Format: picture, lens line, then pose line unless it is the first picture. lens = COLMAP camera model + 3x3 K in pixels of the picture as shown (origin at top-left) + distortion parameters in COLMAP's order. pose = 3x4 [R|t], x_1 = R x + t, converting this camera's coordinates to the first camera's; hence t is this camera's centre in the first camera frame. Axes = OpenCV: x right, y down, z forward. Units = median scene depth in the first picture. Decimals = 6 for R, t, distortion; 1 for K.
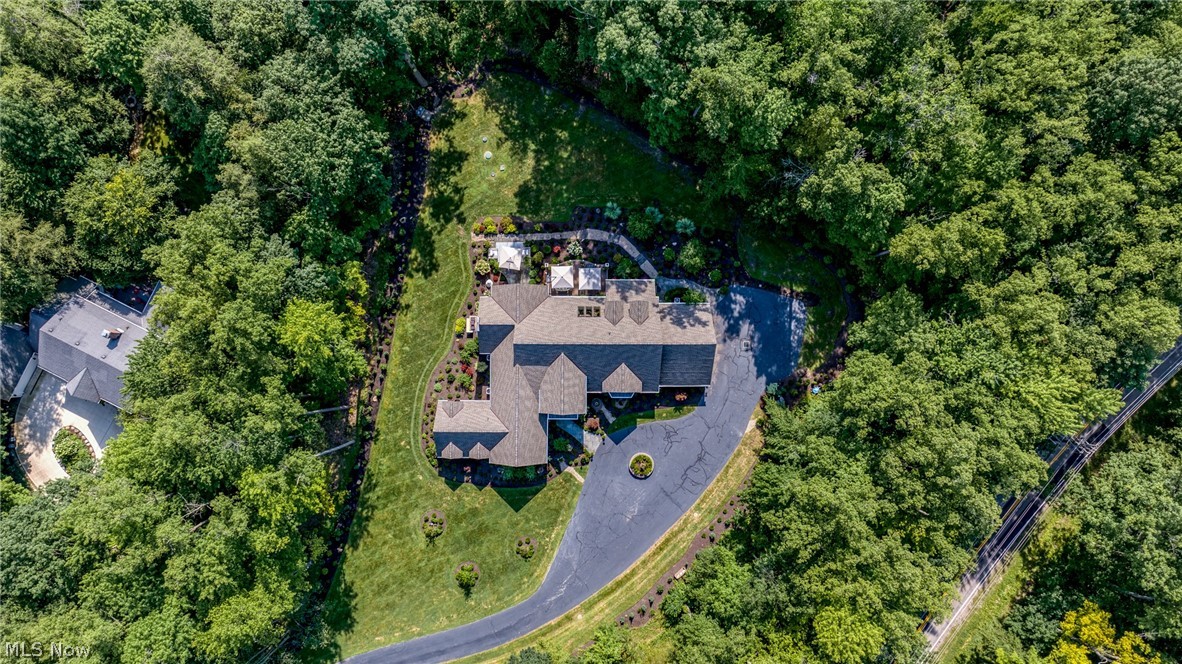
lens RADIAL K [[856.8, 0, 591.0], [0, 856.8, 332.0], [0, 0, 1]] dist [0.004075, -0.002558]
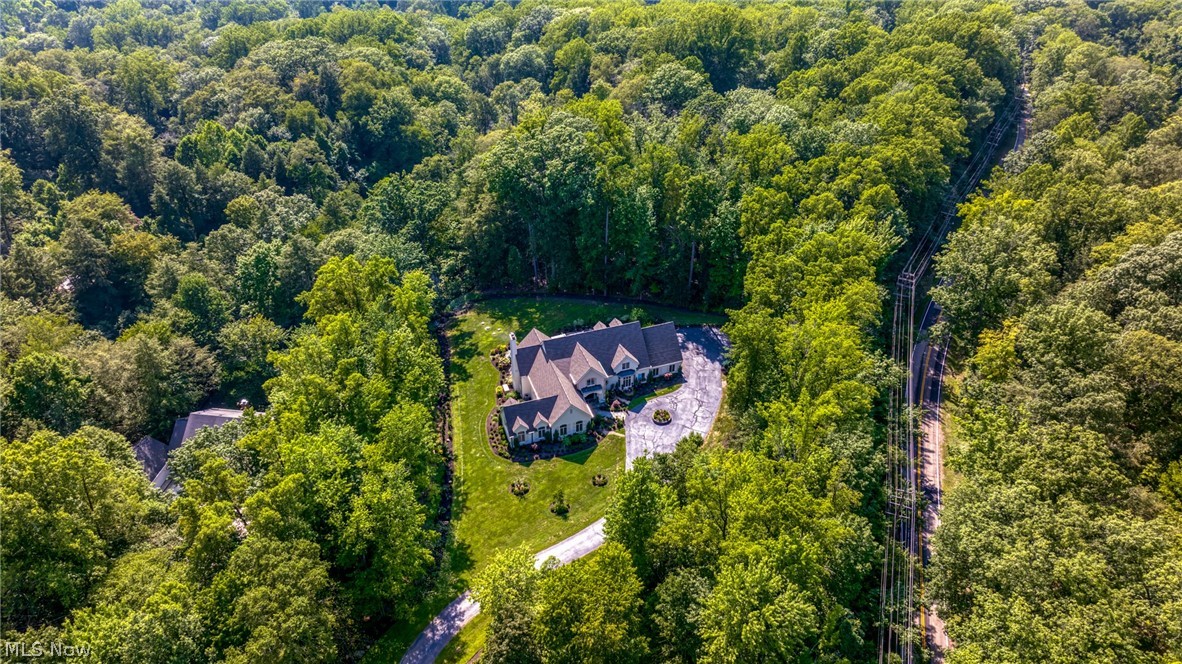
lens RADIAL K [[856.8, 0, 591.0], [0, 856.8, 332.0], [0, 0, 1]] dist [0.004075, -0.002558]
pose [[0.944051, -0.192057, 0.268108, -0.364854], [0.329762, 0.561959, -0.758590, 1.030023], [-0.004973, 0.804559, 0.593852, 0.118661]]
